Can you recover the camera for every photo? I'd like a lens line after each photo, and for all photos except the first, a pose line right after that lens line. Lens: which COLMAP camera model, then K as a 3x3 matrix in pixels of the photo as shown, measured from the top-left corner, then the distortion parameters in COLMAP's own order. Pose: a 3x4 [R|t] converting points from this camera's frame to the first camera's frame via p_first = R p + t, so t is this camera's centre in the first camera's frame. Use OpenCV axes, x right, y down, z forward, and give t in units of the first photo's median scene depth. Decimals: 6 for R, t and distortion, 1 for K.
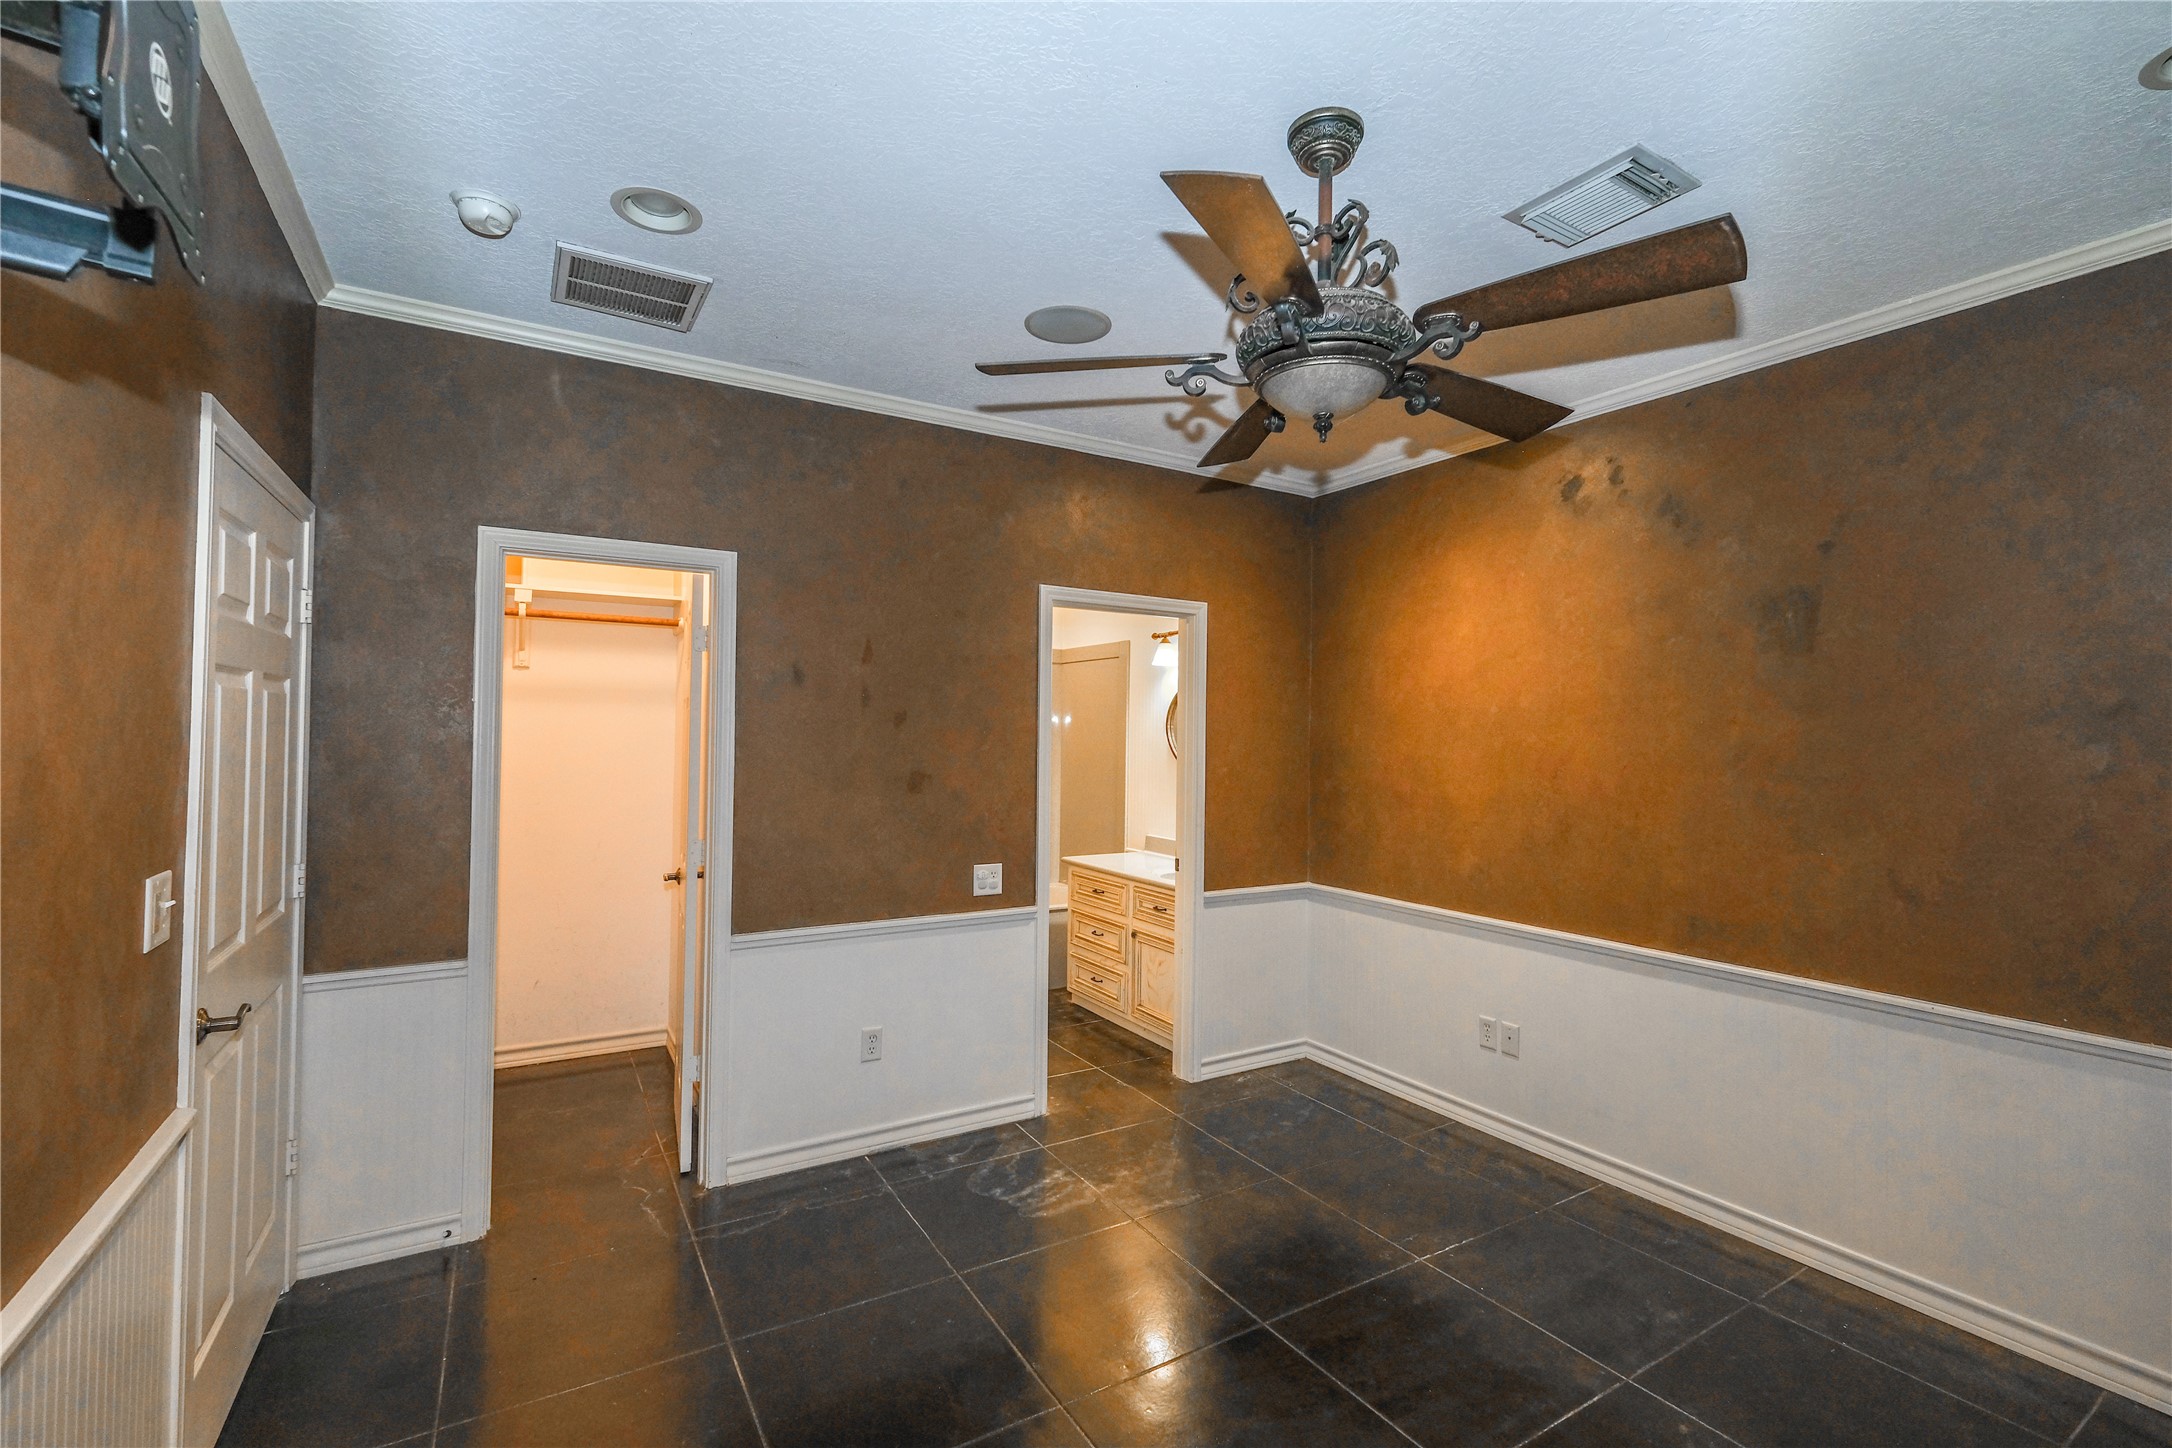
lens RADIAL K [[948.3, 0, 1101.6], [0, 948.3, 731.7], [0, 0, 1]] dist [-0.004212, 0.001397]
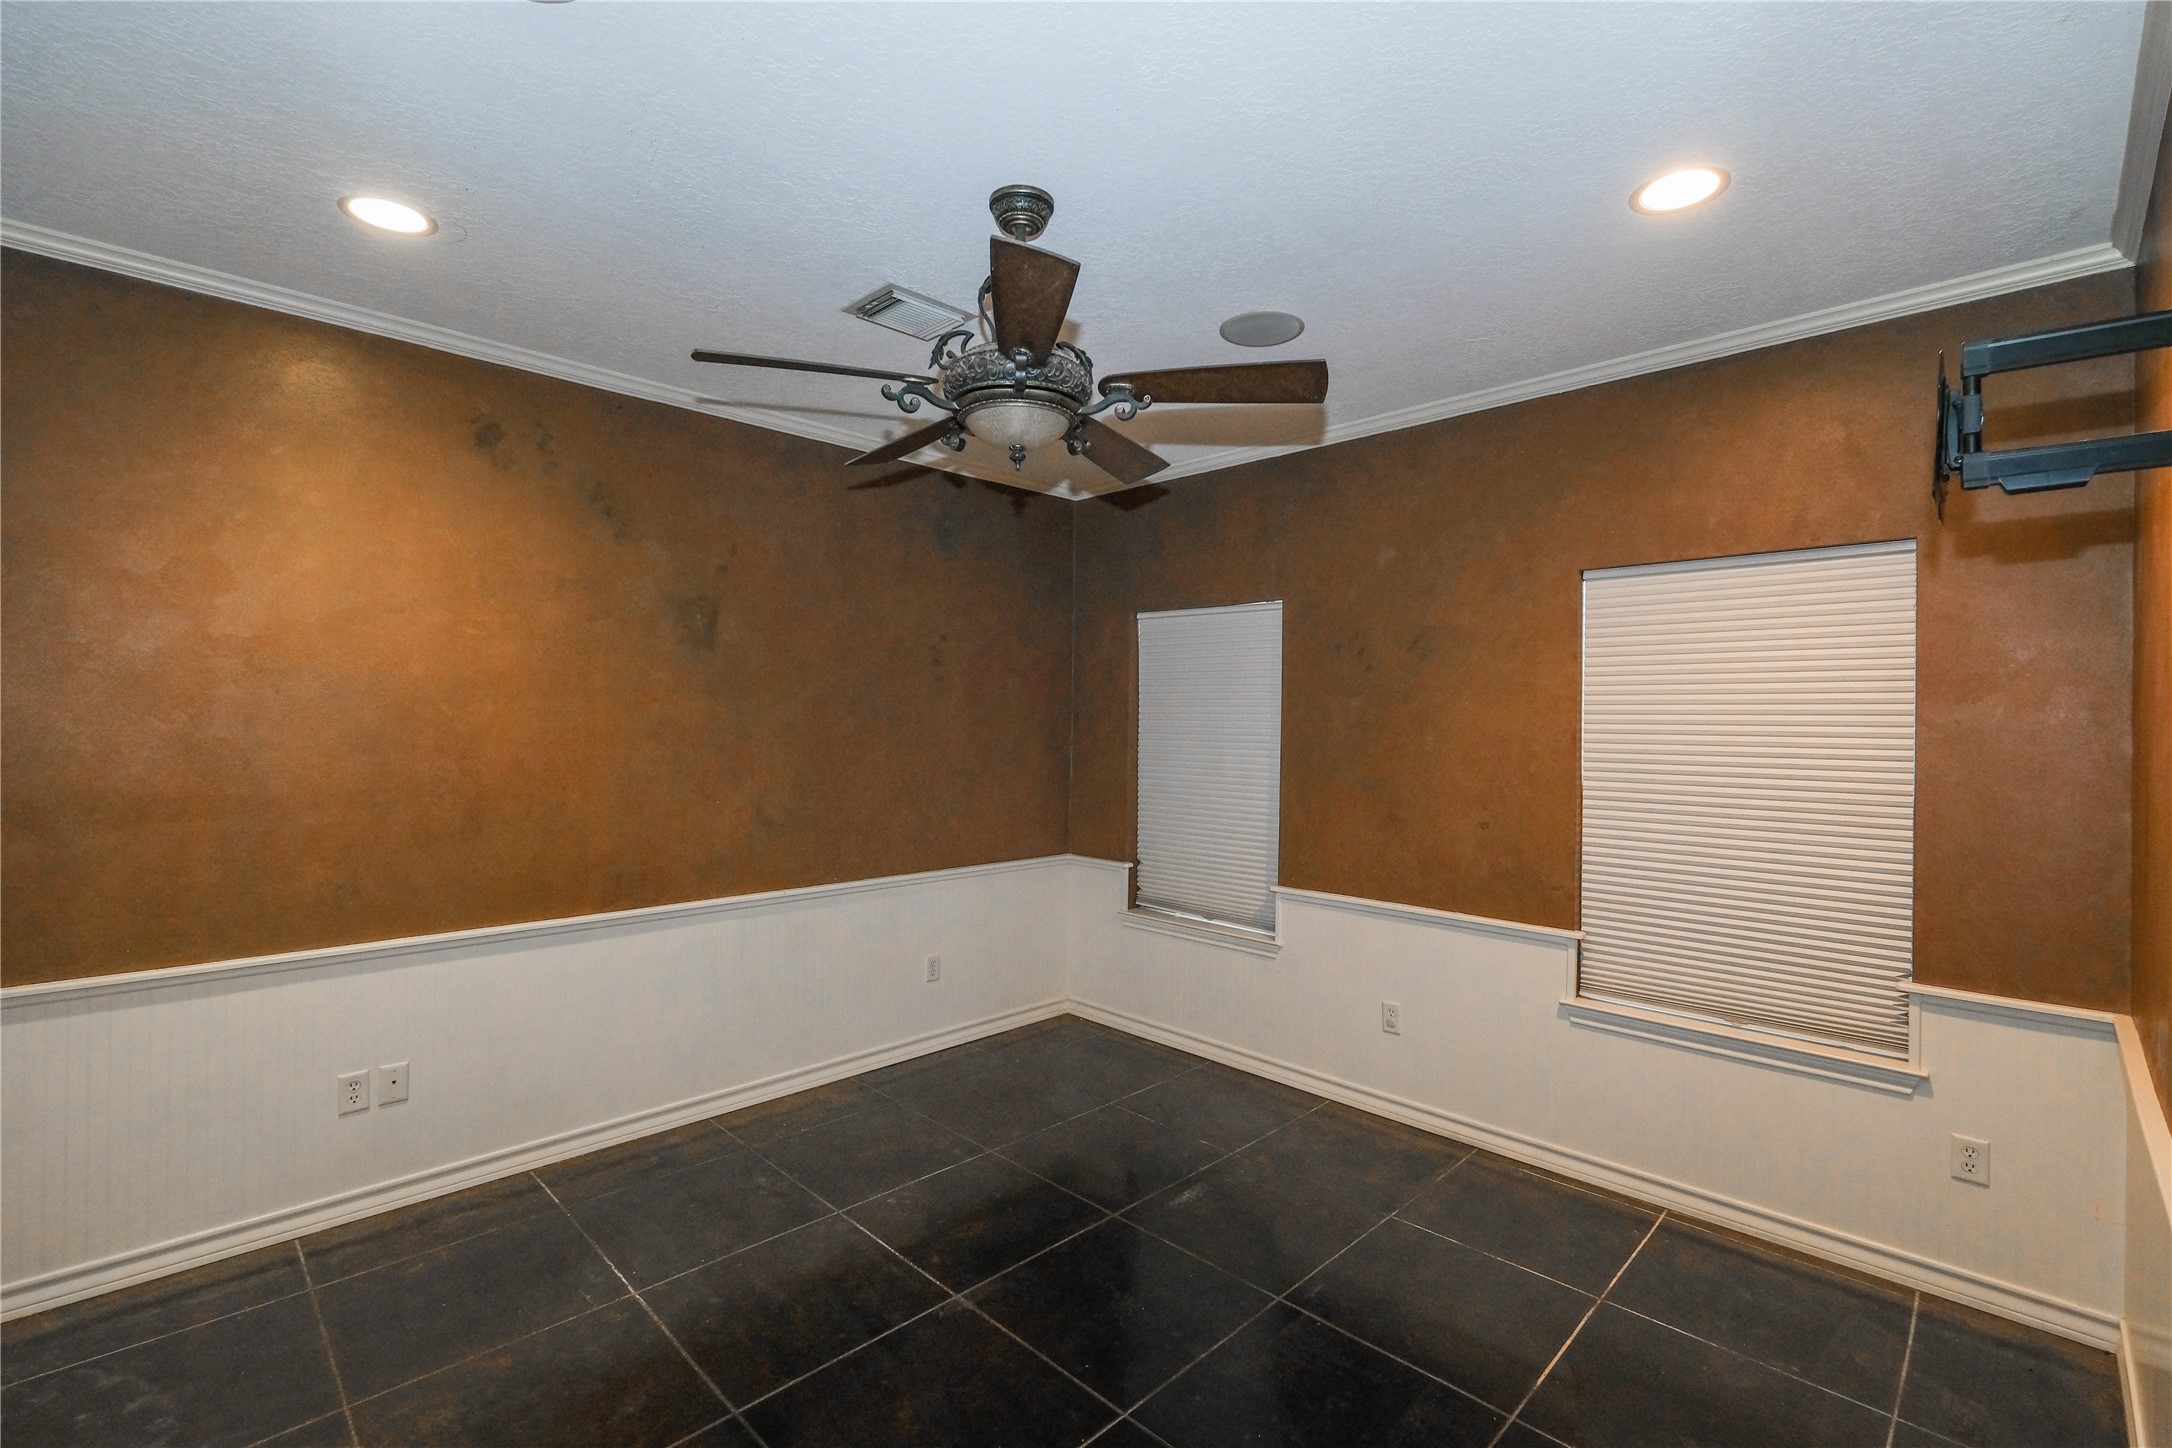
lens RADIAL K [[948.3, 0, 1100.3], [0, 948.3, 718.3], [0, 0, 1]] dist [-0.004212, 0.001397]
pose [[-0.238323, -0.013748, 0.971089, -0.574782], [-0.023414, 0.999691, 0.008407, -0.009861], [-0.970904, -0.020733, -0.238571, 0.715727]]
